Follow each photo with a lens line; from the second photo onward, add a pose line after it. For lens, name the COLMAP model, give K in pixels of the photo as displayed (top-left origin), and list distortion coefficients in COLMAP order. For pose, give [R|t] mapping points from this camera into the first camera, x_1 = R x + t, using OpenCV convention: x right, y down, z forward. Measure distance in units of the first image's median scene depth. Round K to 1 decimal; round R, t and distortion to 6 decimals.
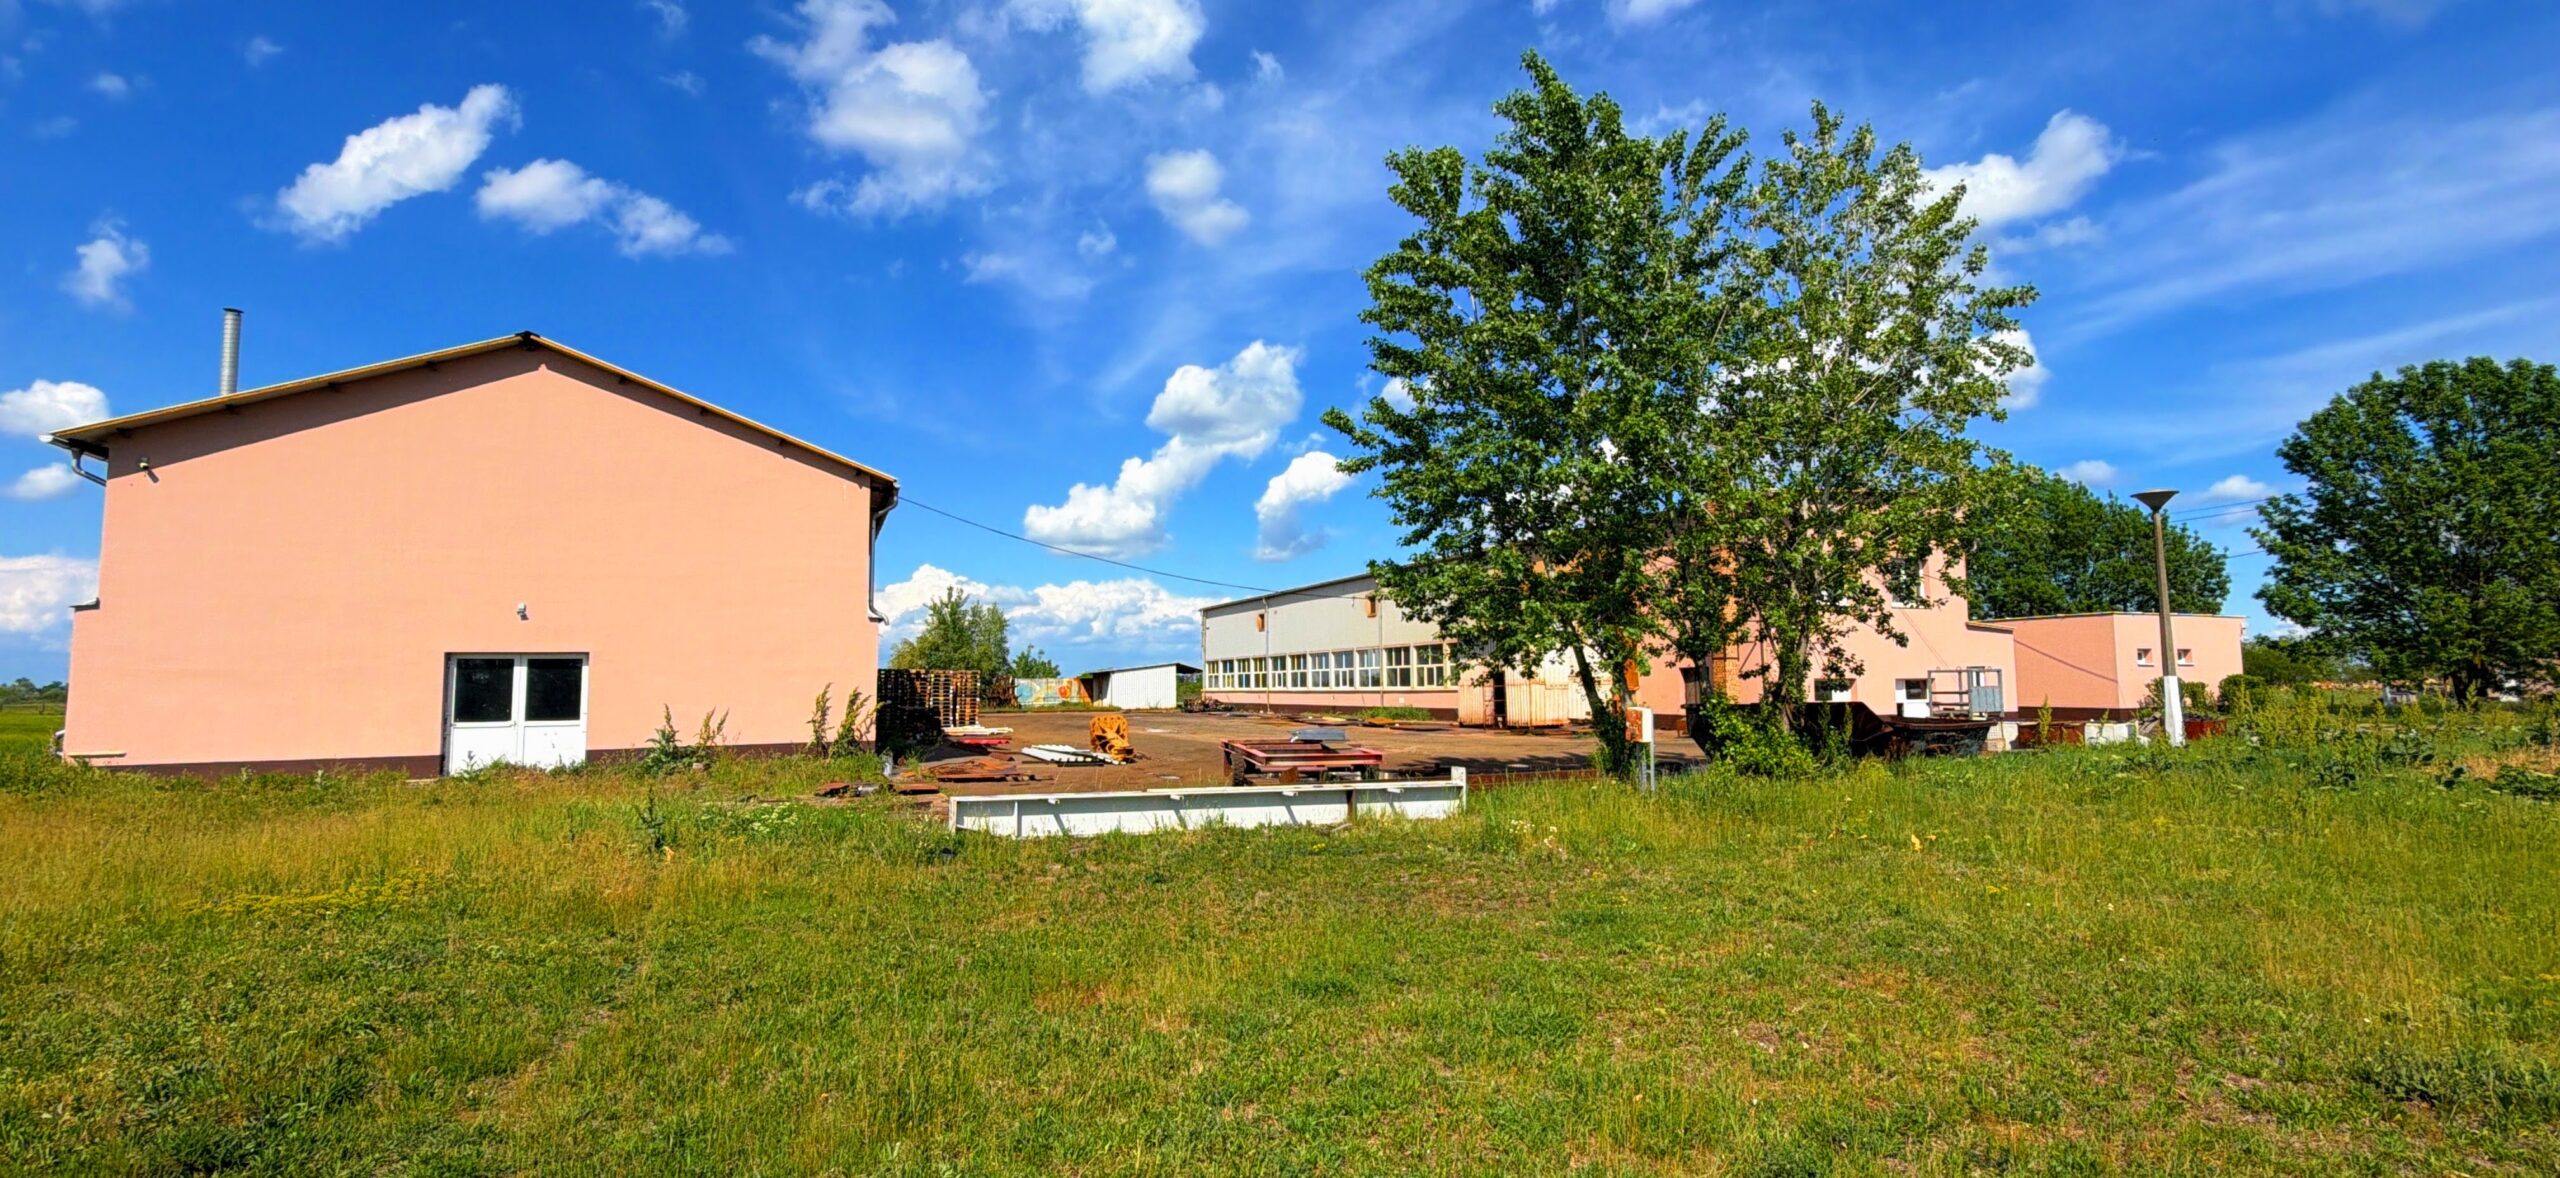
lens RADIAL K [[1147.9, 0, 1282.1], [0, 1147.9, 588.8], [0, 0, 1]] dist [0.000127, 0.000000]
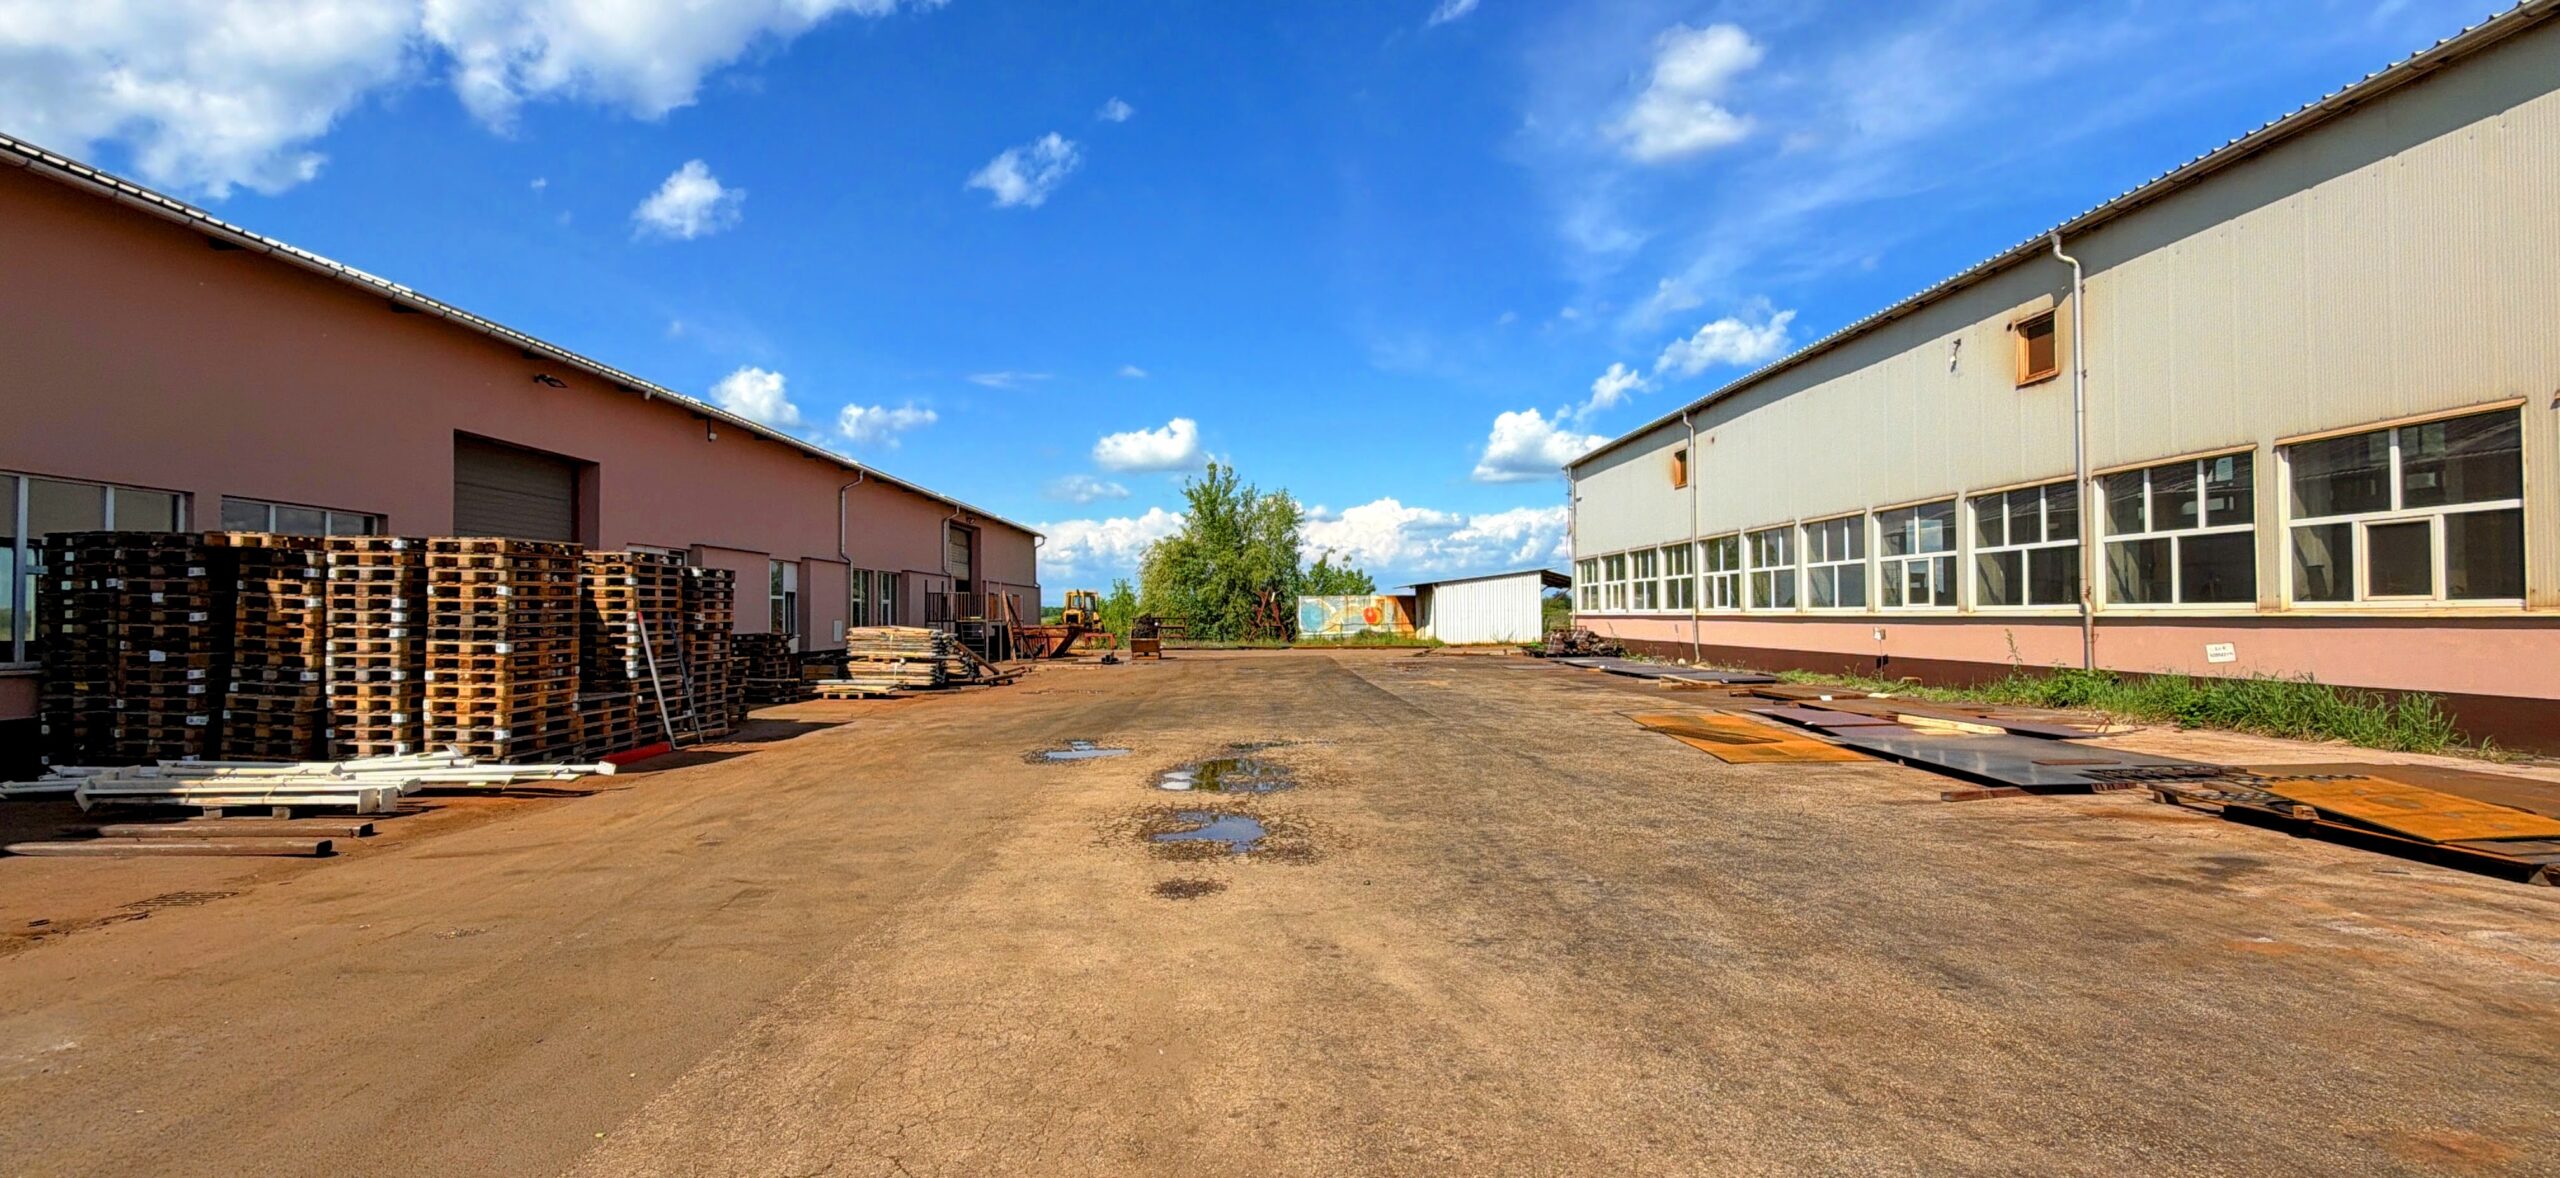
lens RADIAL K [[1147.9, 0, 1280.0], [0, 1147.9, 587.4], [0, 0, 1]] dist [0.000127, 0.000000]
pose [[0.932589, -0.007618, -0.360861, -0.001595], [0.031216, 0.997733, 0.059611, 0.039108], [0.359589, -0.066857, 0.930713, 0.445359]]
